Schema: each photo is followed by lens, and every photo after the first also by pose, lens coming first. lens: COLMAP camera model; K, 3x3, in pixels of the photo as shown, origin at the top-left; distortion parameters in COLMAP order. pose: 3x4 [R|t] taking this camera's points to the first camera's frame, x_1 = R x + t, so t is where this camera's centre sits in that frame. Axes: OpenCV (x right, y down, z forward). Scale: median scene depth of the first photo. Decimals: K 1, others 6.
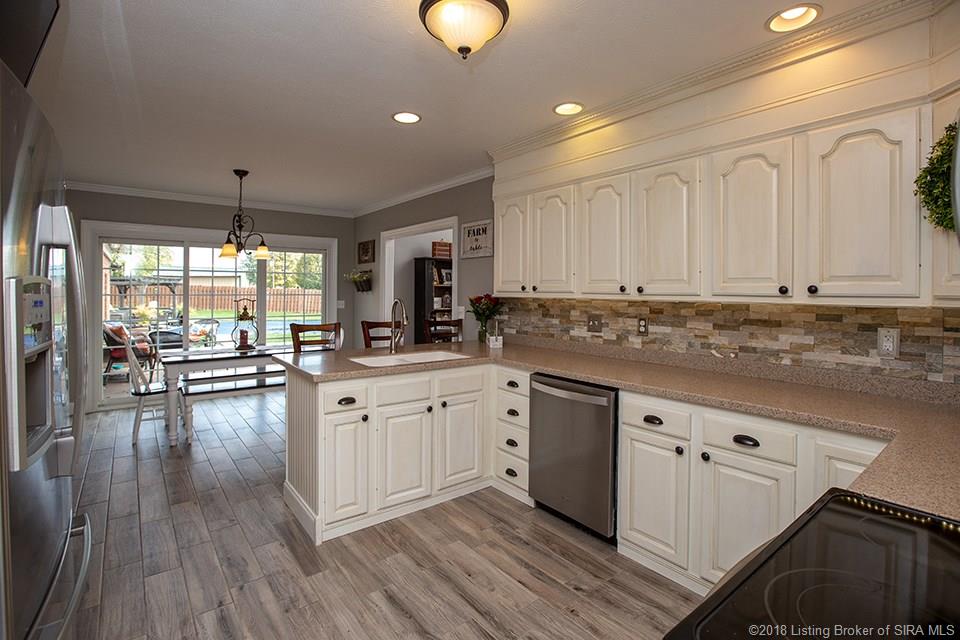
lens RADIAL K [[452.2, 0, 474.4], [0, 452.2, 293.2], [0, 0, 1]] dist [-0.033135, 0.000284]
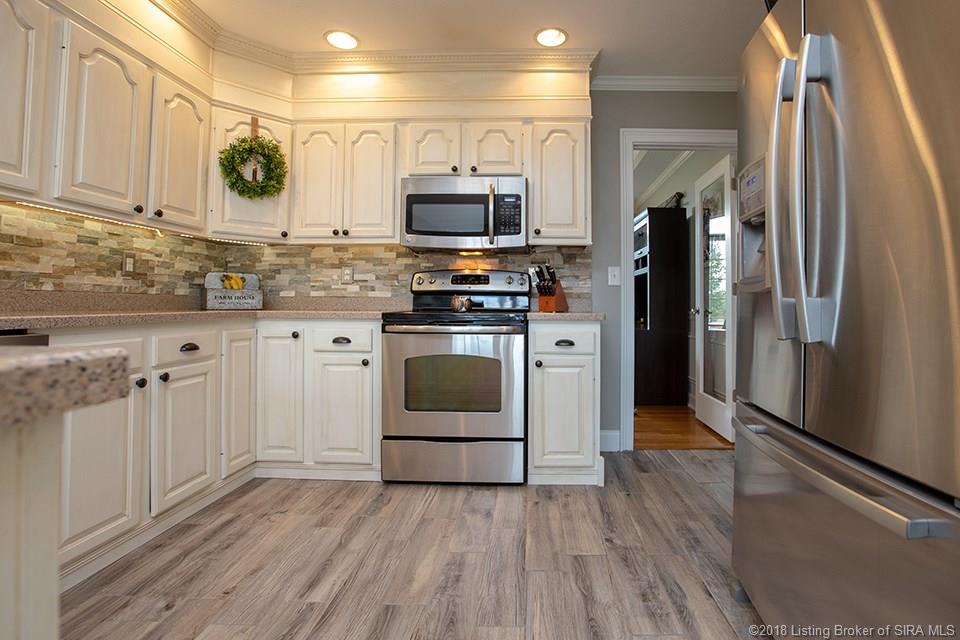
lens RADIAL K [[462.4, 0, 530.1], [0, 462.4, 293.1], [0, 0, 1]] dist [-0.048621, 0.016976]
pose [[-0.779667, 0.005000, 0.626174, -0.512421], [-0.008898, 0.999779, -0.019063, 0.154814], [-0.626131, -0.020434, -0.779450, 0.970342]]
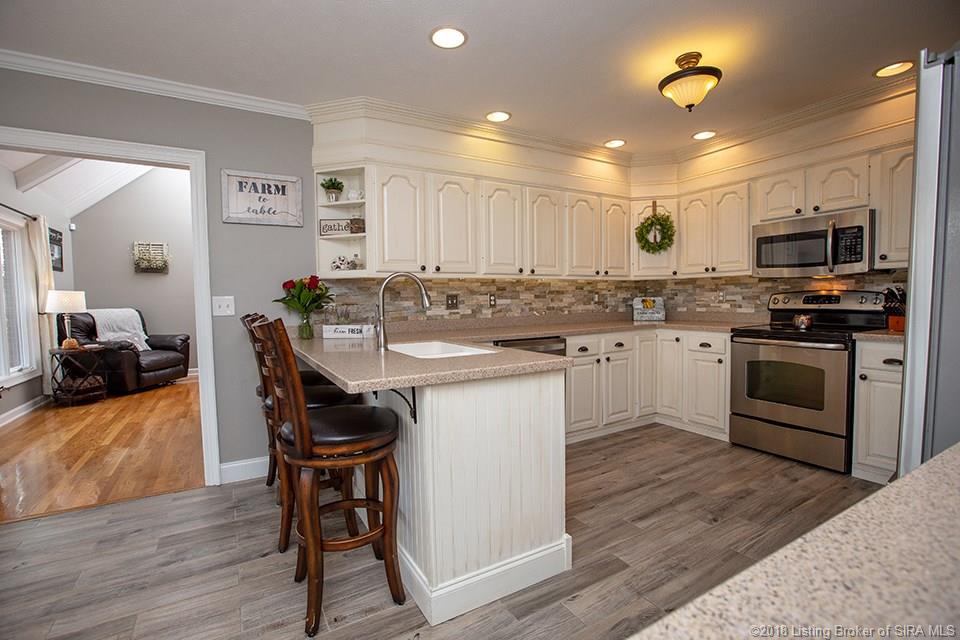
lens RADIAL K [[441.0, 0, 480.0], [0, 441.0, 320.0], [0, 0, 1]] dist [-0.062308, 0.028705]
pose [[0.130865, -0.058737, 0.989659, -1.063503], [0.022725, 0.998159, 0.056237, 0.065196], [-0.991140, 0.015131, 0.131959, 0.992597]]
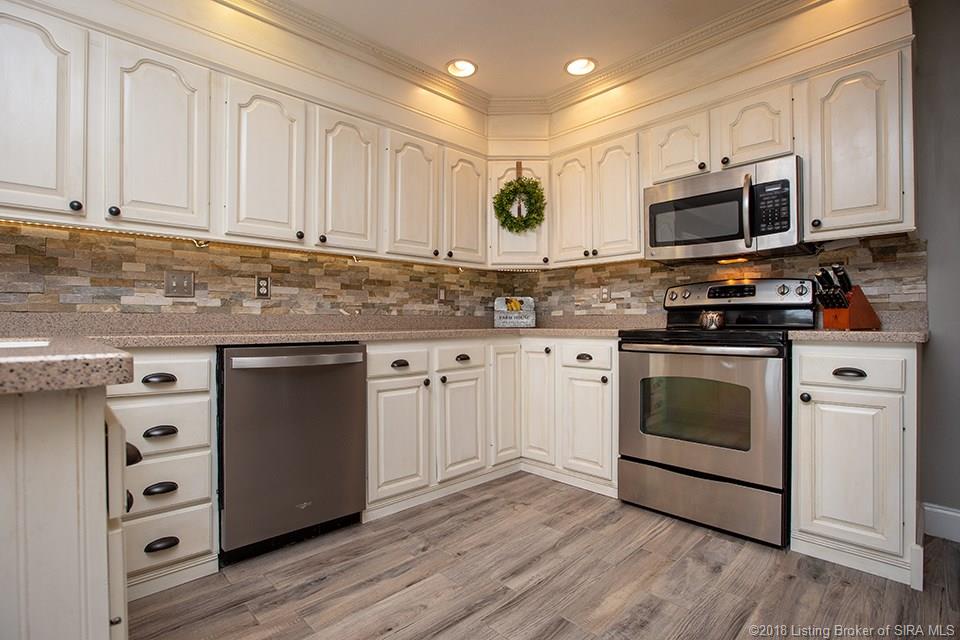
lens RADIAL K [[456.5, 0, 483.9], [0, 456.5, 325.0], [0, 0, 1]] dist [-0.067703, 0.033231]
pose [[-0.112143, -0.012046, 0.993619, -0.564337], [0.007771, 0.999885, 0.012999, 0.154958], [-0.993662, 0.009179, -0.112037, 0.792351]]
